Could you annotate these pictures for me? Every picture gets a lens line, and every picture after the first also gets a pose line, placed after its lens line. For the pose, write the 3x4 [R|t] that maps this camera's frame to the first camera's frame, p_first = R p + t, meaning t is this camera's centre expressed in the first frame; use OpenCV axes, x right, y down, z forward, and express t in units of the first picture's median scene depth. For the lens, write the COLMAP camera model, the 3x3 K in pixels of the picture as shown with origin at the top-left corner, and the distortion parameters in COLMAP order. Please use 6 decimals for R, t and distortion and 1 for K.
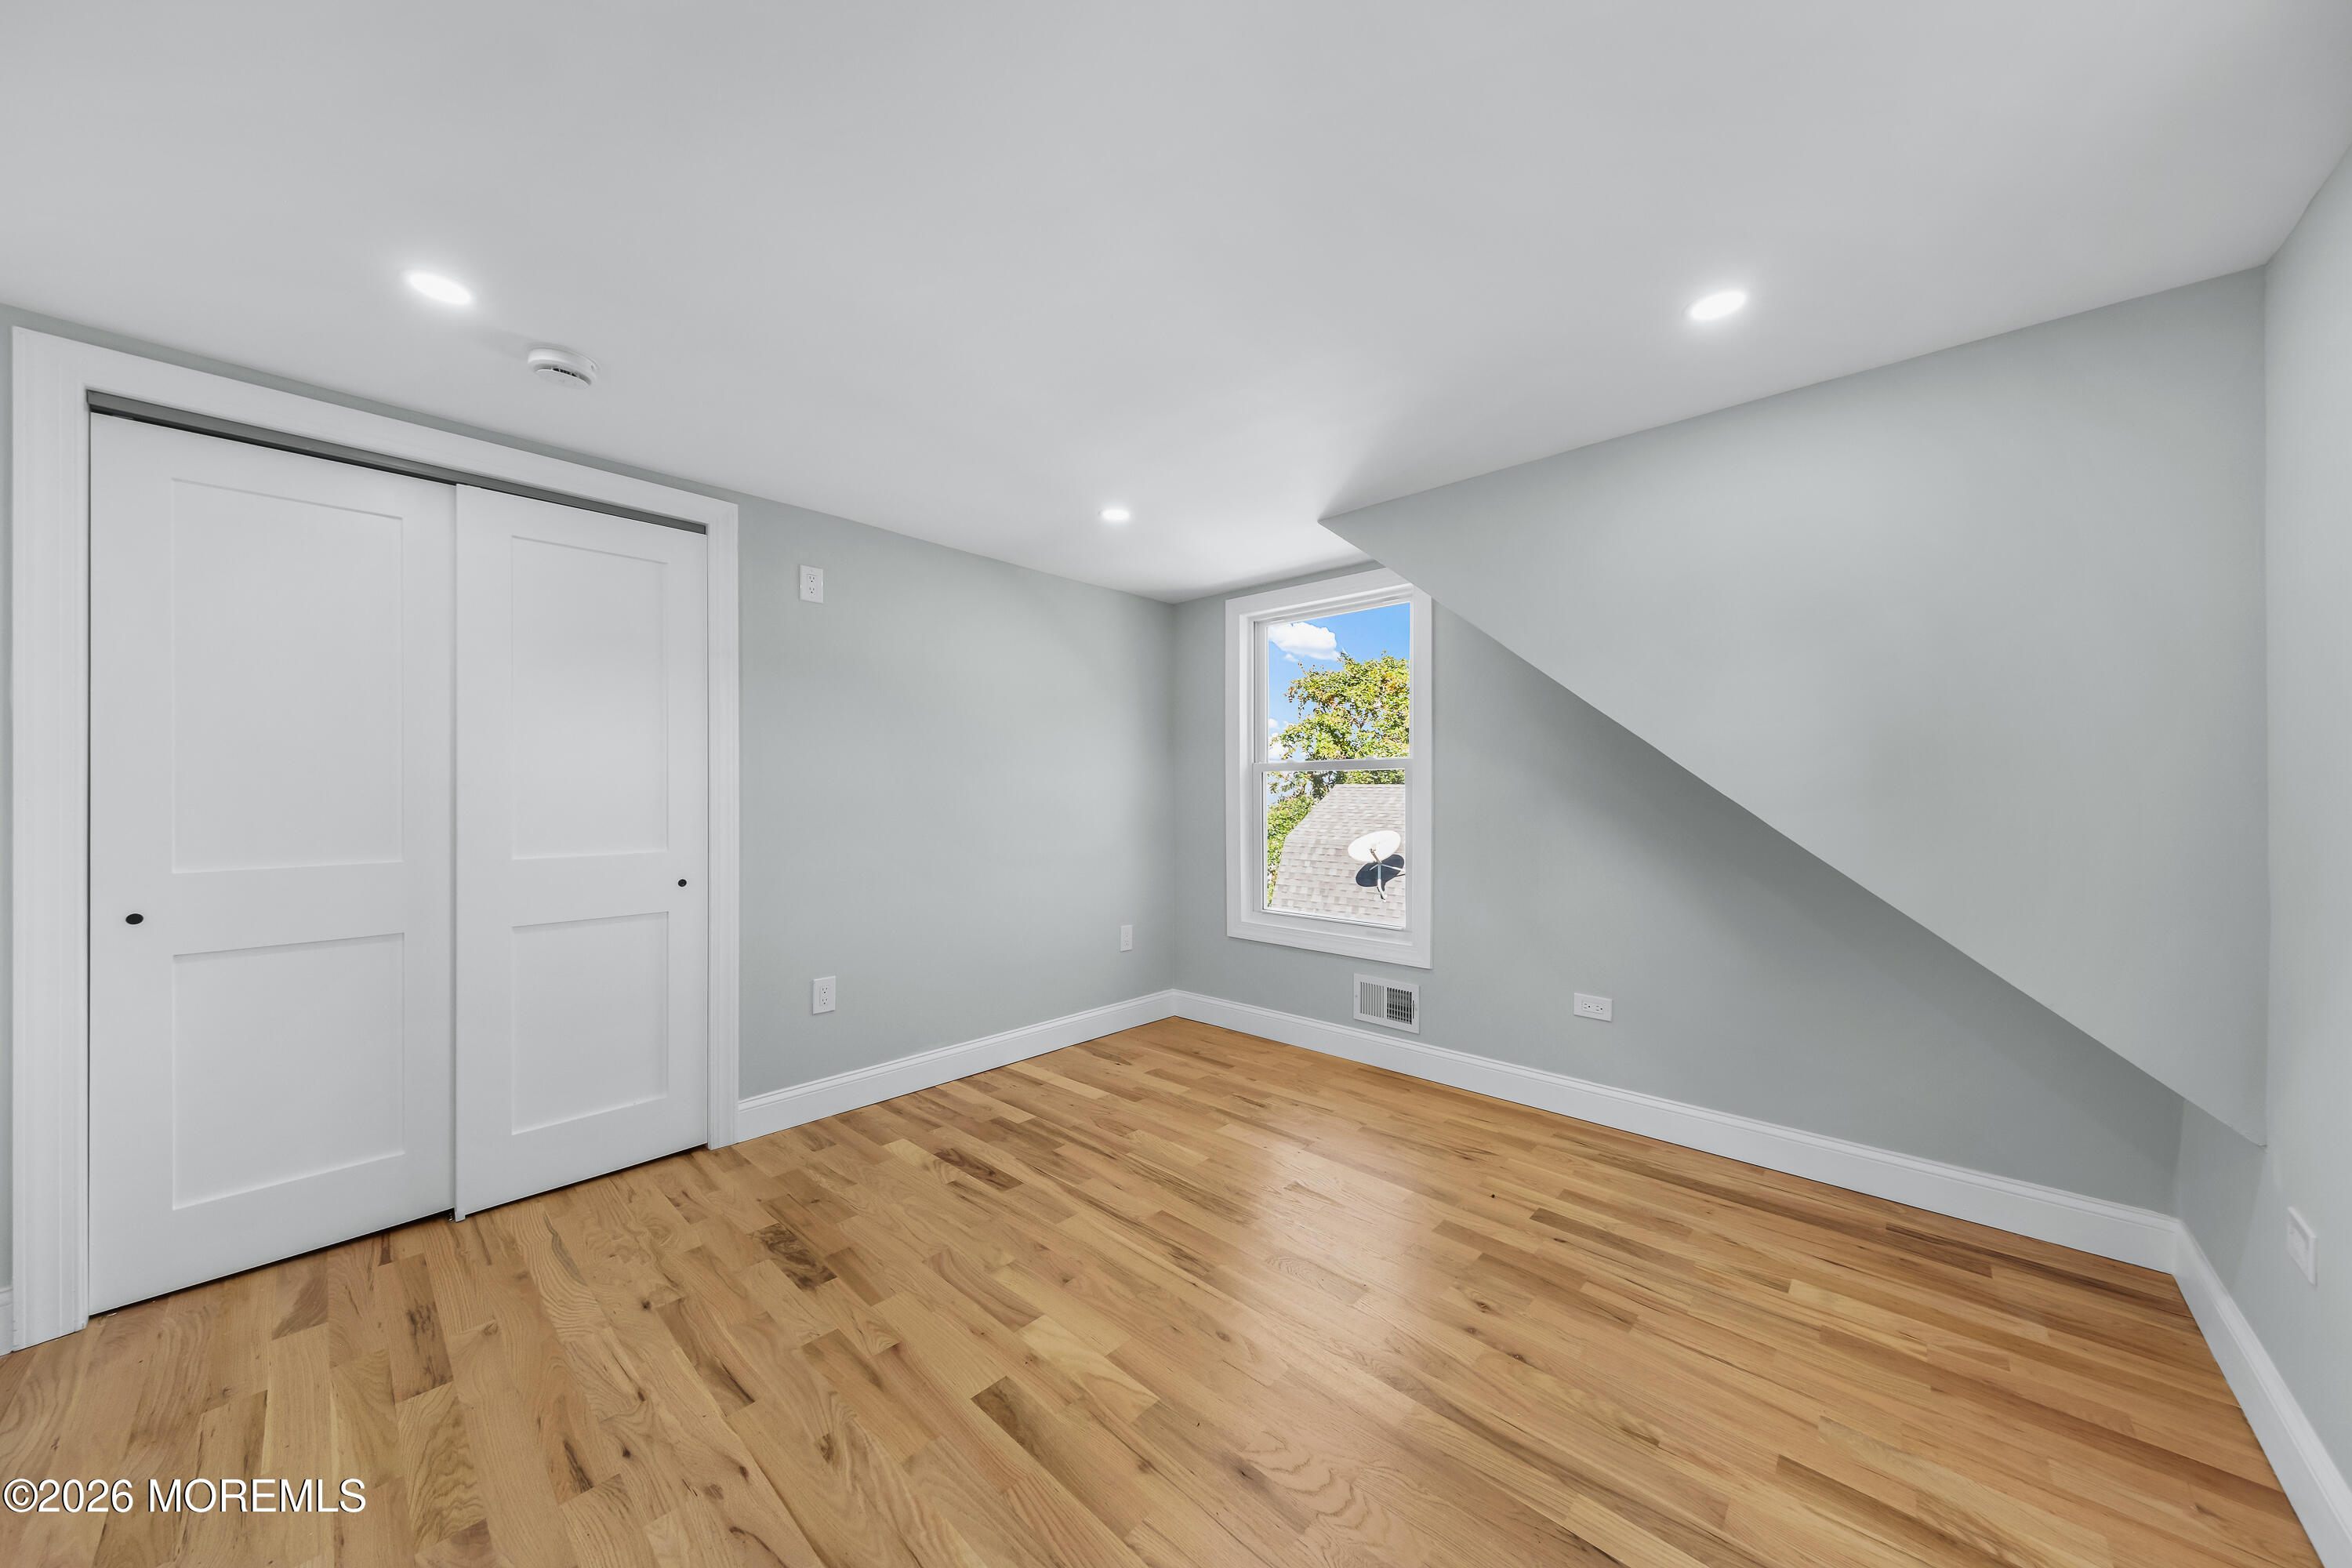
lens RADIAL K [[805.6, 0, 1171.8], [0, 805.6, 781.3], [0, 0, 1]] dist [0.000794, 0.000034]
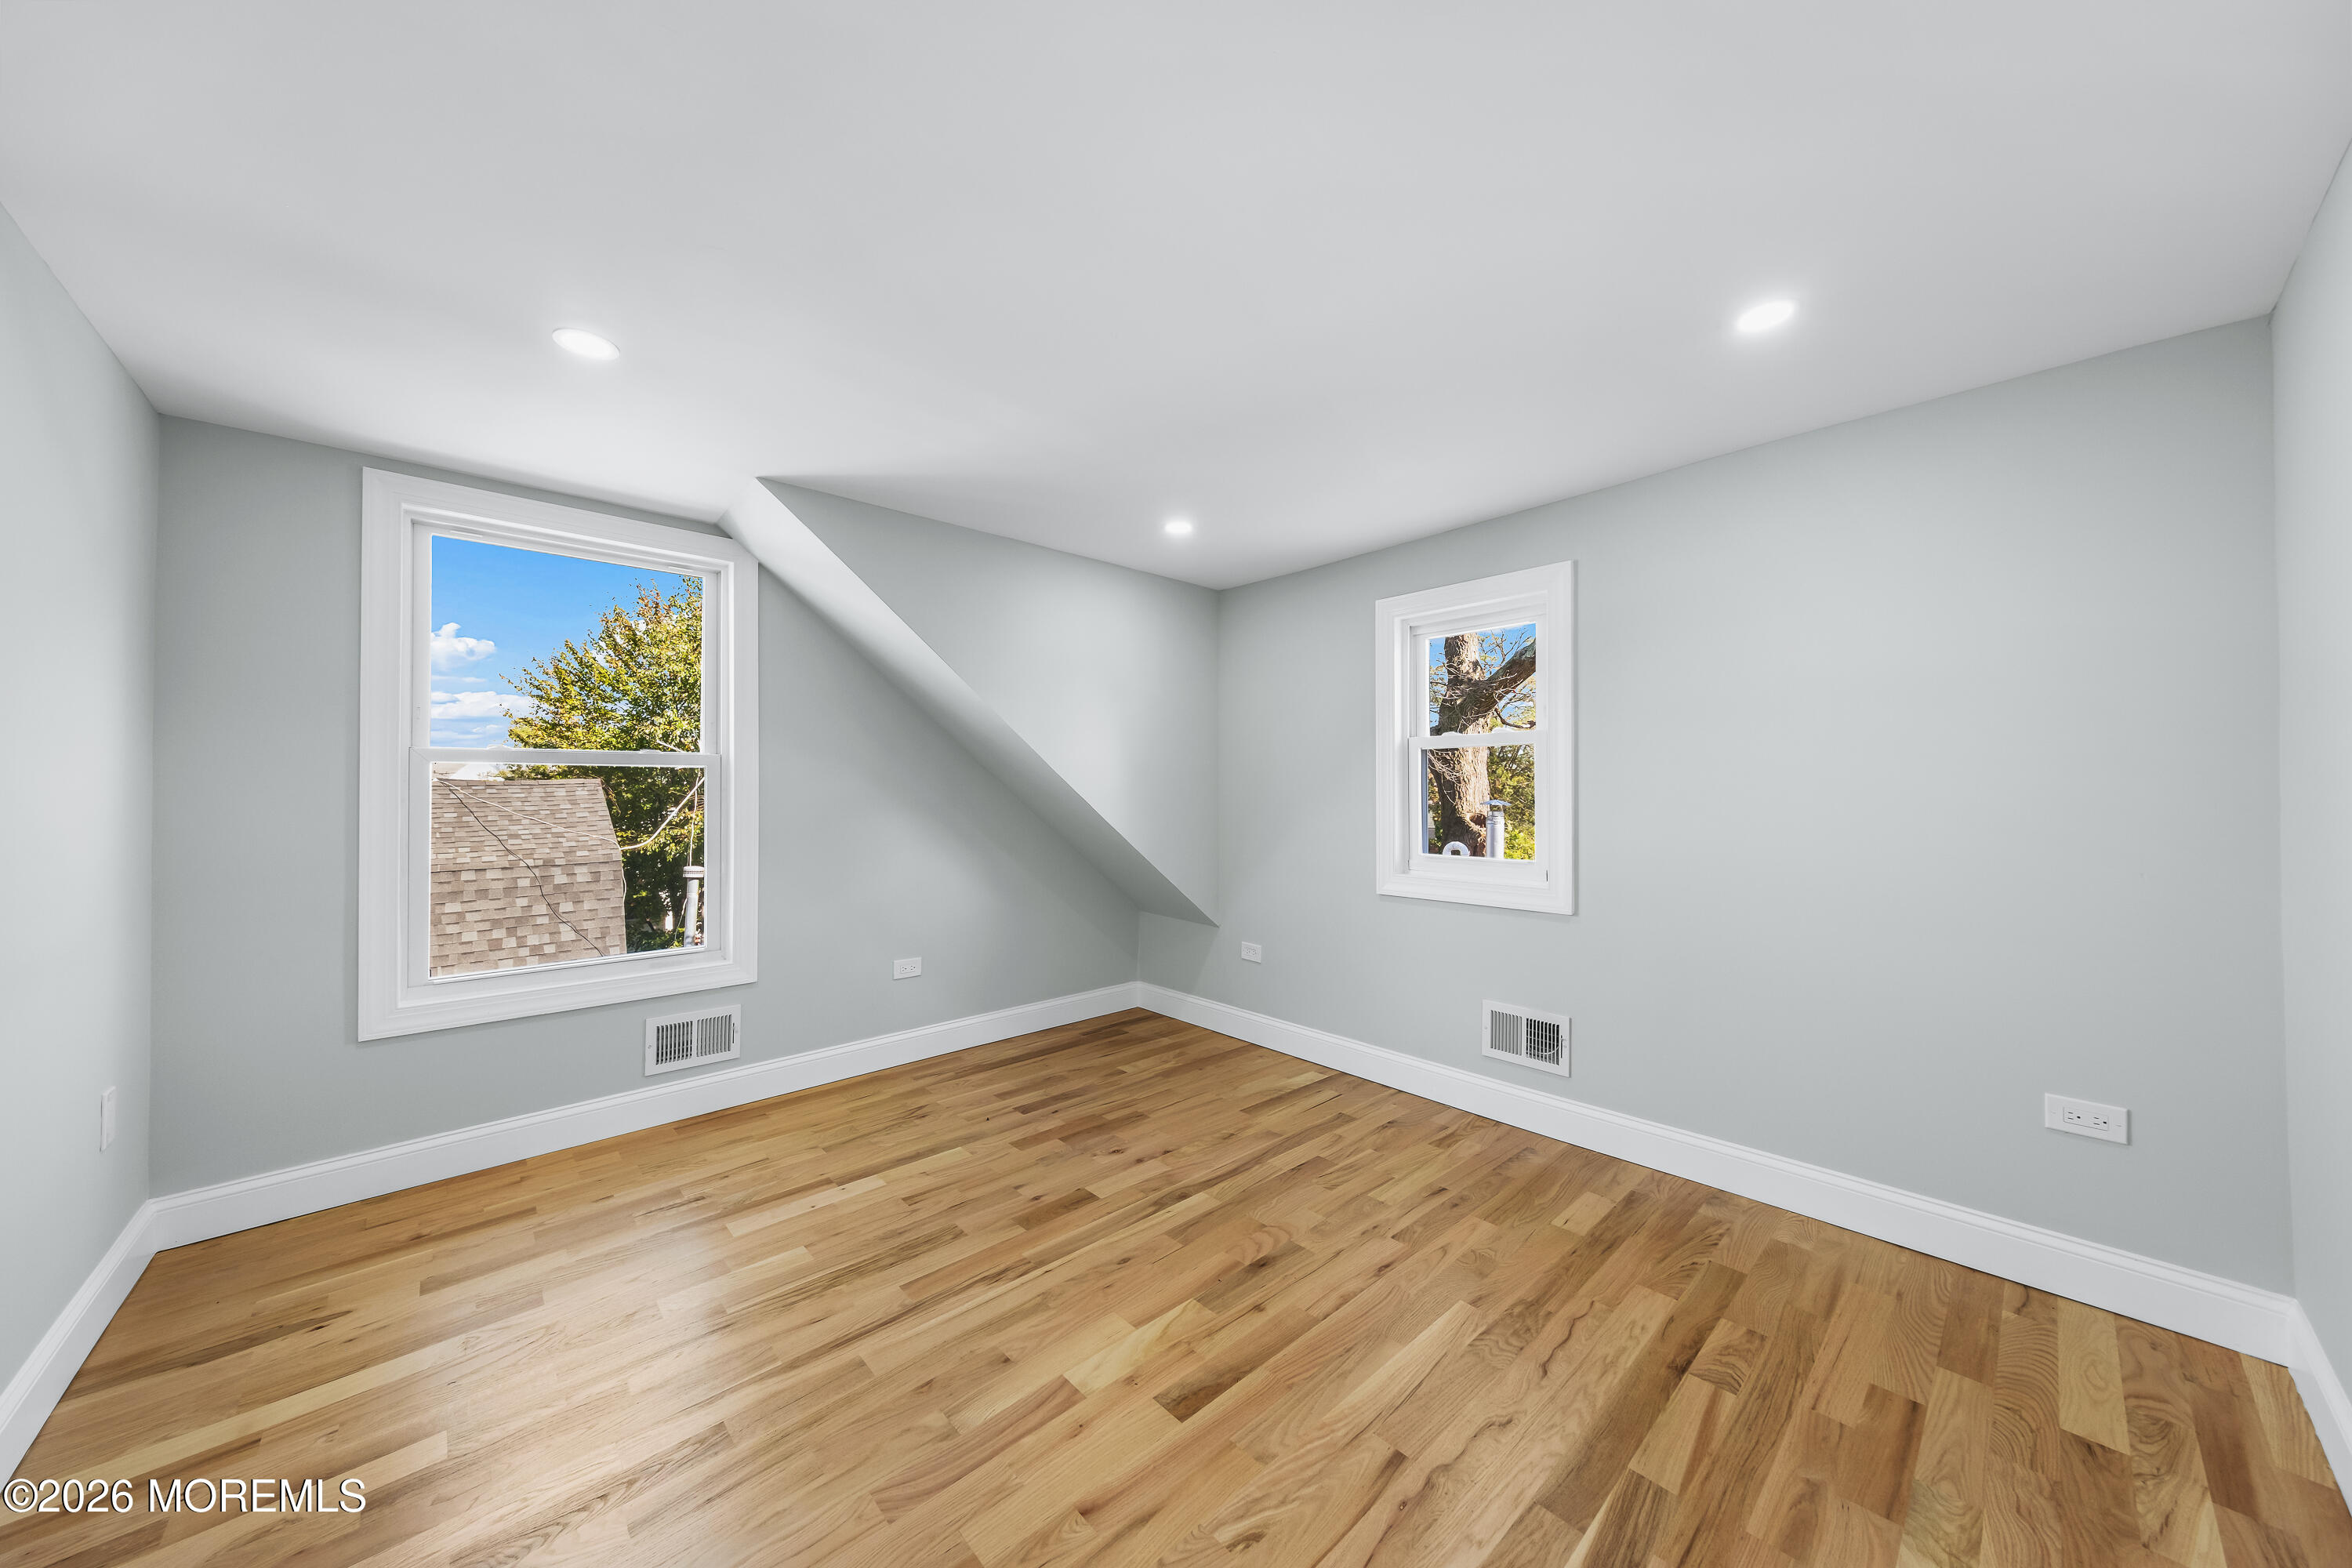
lens RADIAL K [[797.9, 0, 1176.0], [0, 797.9, 784.0], [0, 0, 1]] dist [-0.000276, -0.000030]
pose [[0.080794, 0.001172, 0.996730, -0.881199], [-0.002583, 0.999996, -0.000966, 0.003575], [-0.996727, -0.002496, 0.080797, 0.684469]]
